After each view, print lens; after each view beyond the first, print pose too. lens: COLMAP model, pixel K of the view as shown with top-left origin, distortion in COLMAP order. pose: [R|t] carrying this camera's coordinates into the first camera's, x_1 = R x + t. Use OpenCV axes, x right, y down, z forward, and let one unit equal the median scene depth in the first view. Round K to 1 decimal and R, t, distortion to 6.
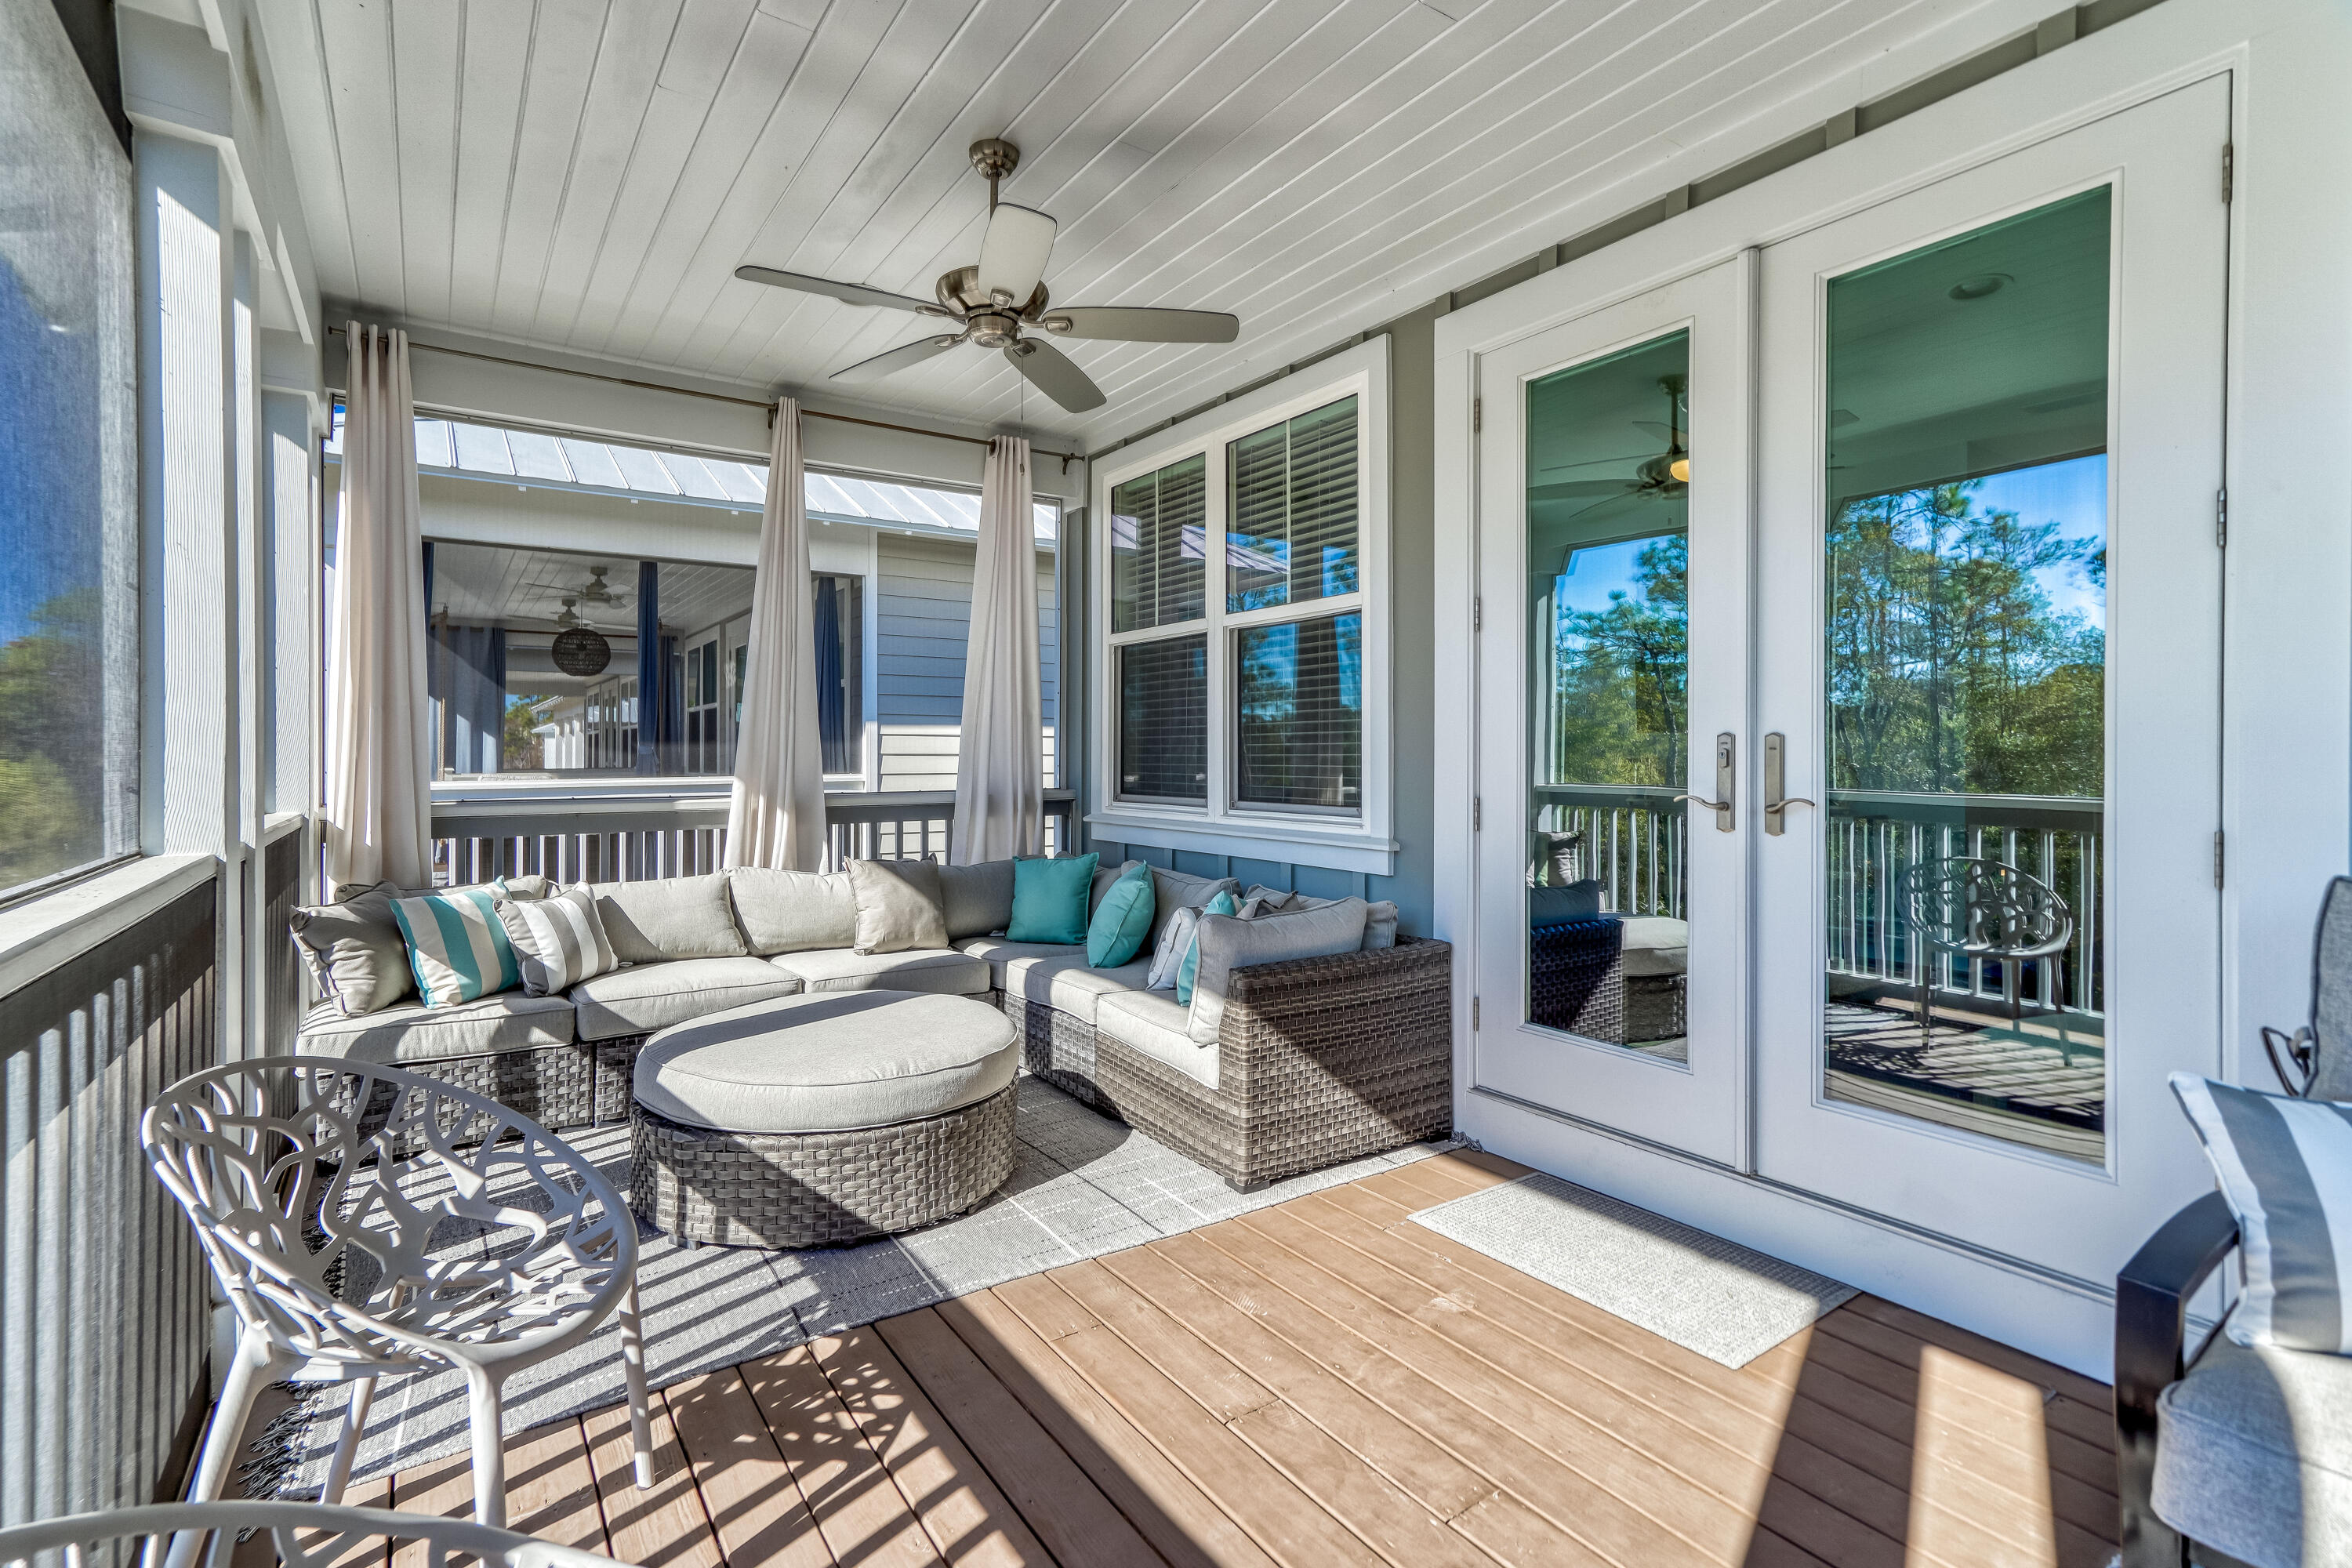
lens RADIAL K [[1107.6, 0, 1167.2], [0, 1107.6, 756.8], [0, 0, 1]] dist [0.003652, 0.001218]
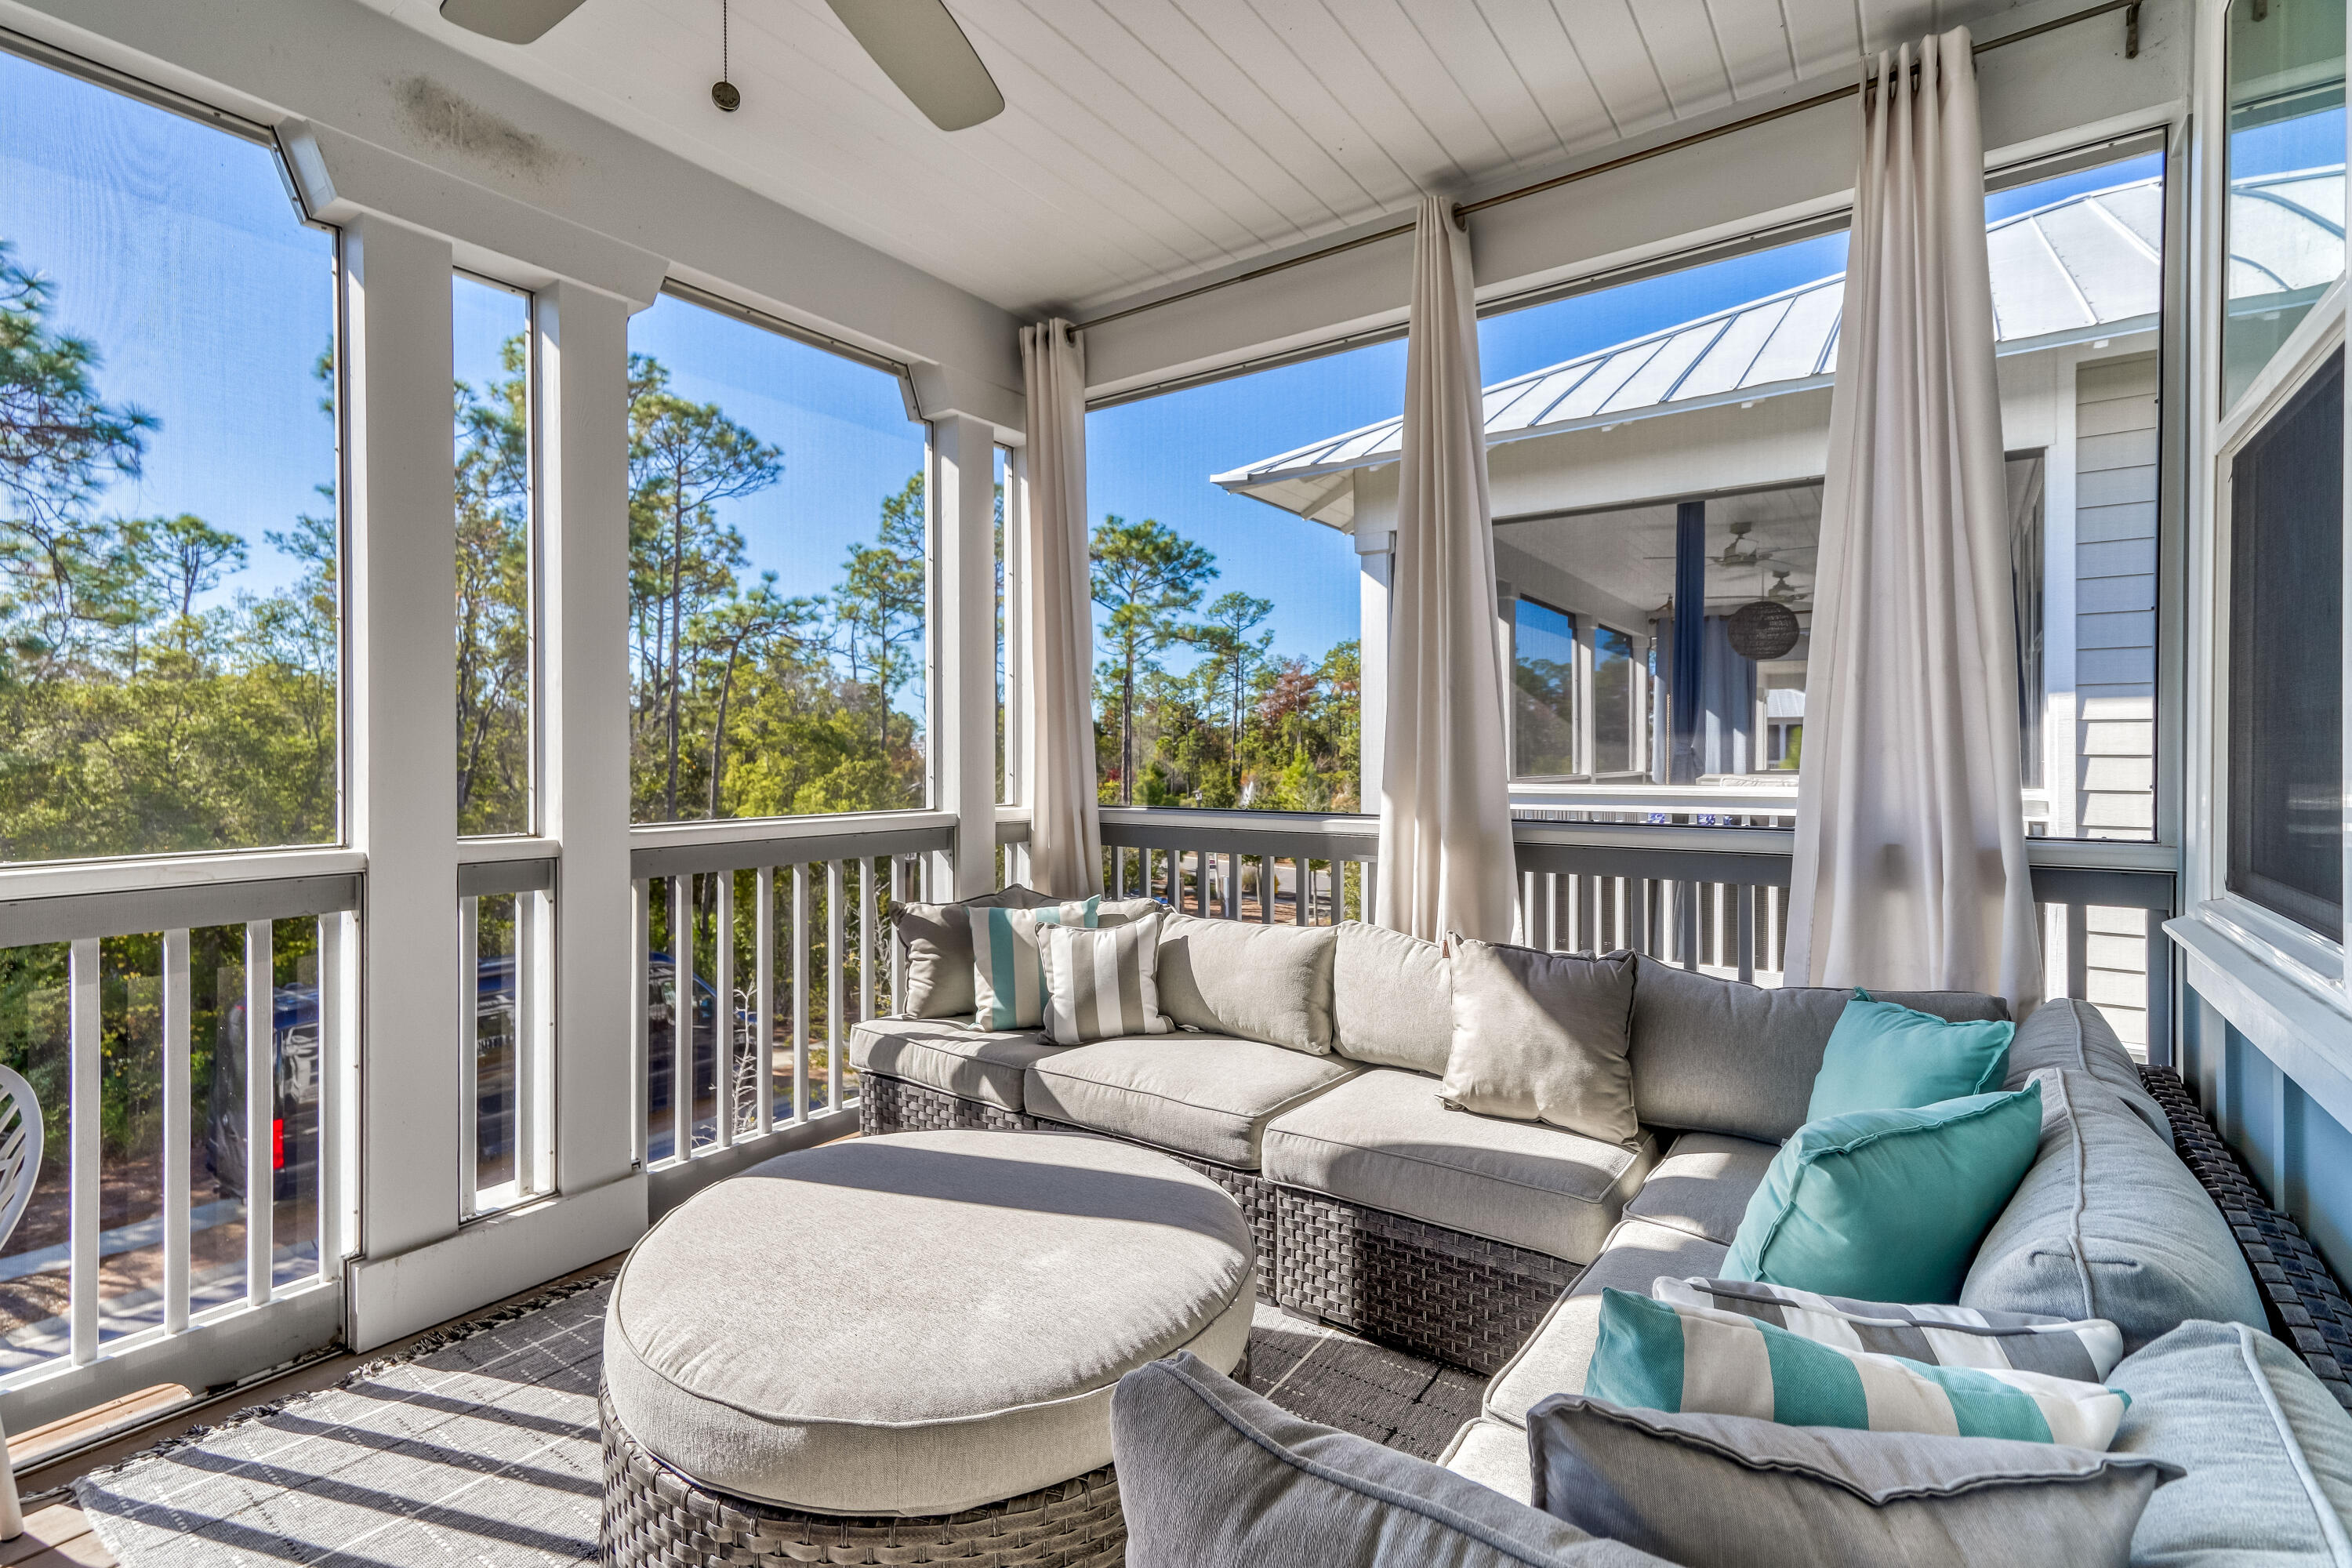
lens RADIAL K [[1107.6, 0, 1167.2], [0, 1107.6, 756.8], [0, 0, 1]] dist [0.003652, 0.001218]
pose [[0.336053, 0.001261, -0.941842, 0.213732], [-0.002507, 0.999997, 0.000445, -0.001715], [0.941840, 0.002211, 0.336055, 0.671172]]
